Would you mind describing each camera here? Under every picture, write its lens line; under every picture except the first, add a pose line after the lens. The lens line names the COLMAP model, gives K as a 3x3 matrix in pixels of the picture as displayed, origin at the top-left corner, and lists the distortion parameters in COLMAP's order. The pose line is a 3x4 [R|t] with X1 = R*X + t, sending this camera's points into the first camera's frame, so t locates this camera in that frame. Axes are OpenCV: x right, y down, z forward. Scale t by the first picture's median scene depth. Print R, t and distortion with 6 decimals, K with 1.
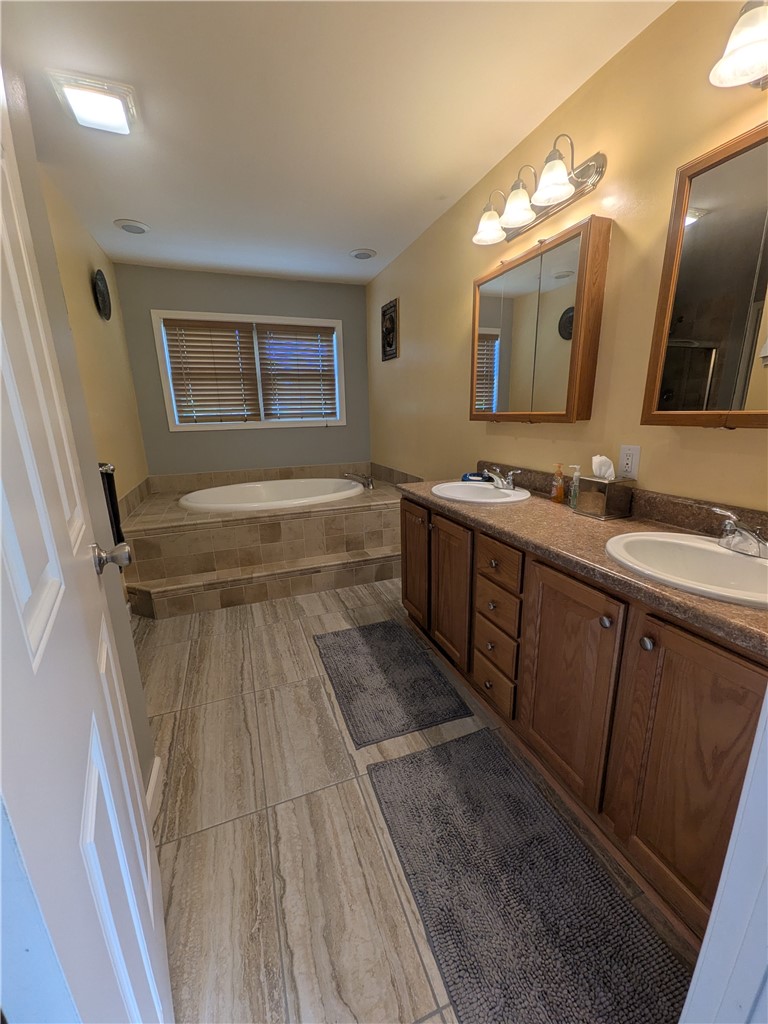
lens RADIAL K [[402.1, 0, 384.0], [0, 402.1, 512.0], [0, 0, 1]] dist [0.016918, -0.005401]
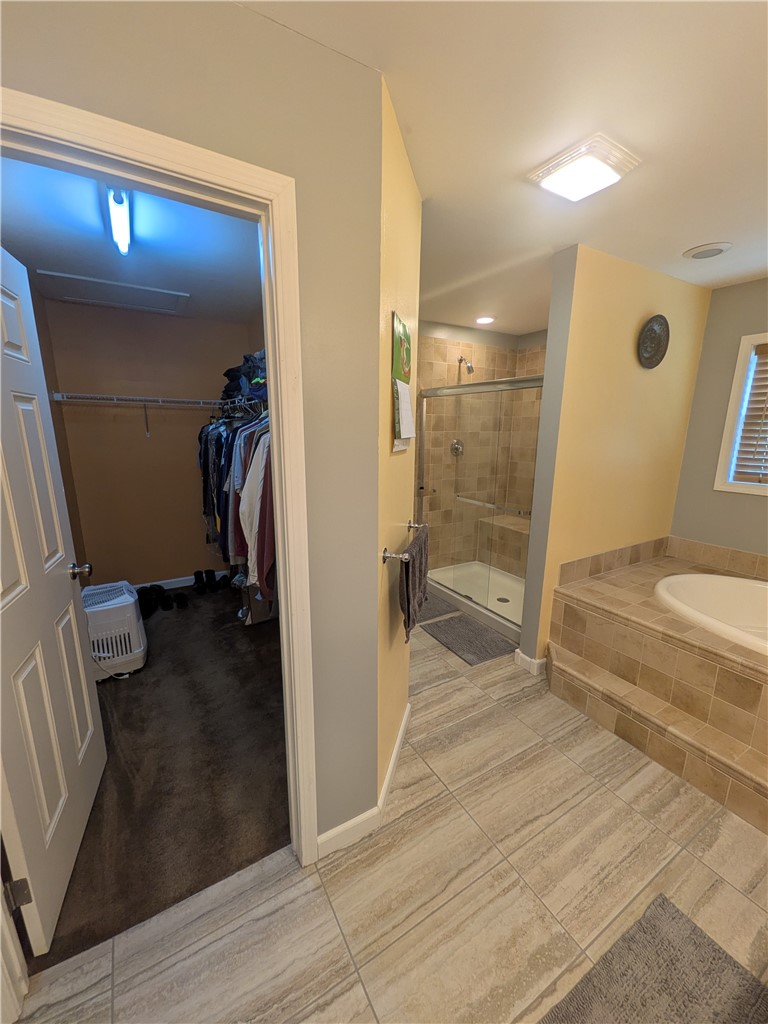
lens RADIAL K [[402.1, 0, 384.0], [0, 402.1, 512.0], [0, 0, 1]] dist [0.016918, -0.005401]
pose [[0.169124, 0.229135, -0.958590, 0.225808], [-0.250095, 0.950744, 0.183135, -0.261924], [0.953336, 0.208766, 0.218099, 0.428107]]
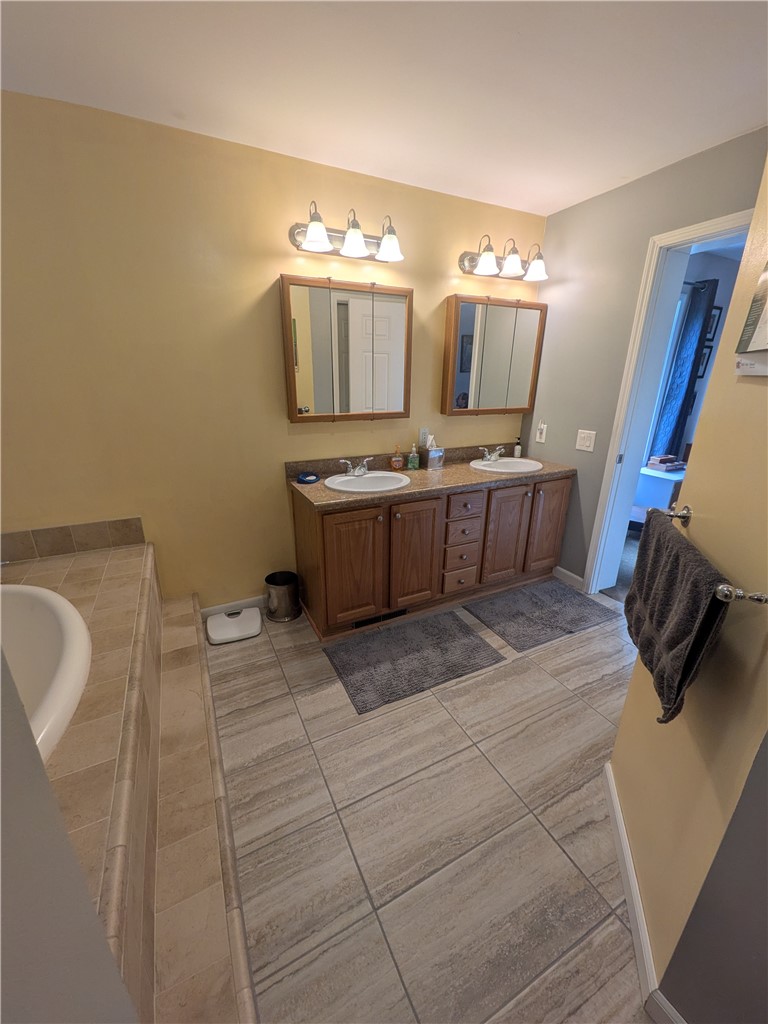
lens RADIAL K [[402.1, 0, 384.0], [0, 402.1, 512.0], [0, 0, 1]] dist [0.016918, -0.005401]
pose [[-0.103440, -0.300624, 0.948117, -0.924759], [0.234112, 0.919090, 0.316962, -0.332791], [-0.966691, 0.254752, -0.024691, 1.008762]]
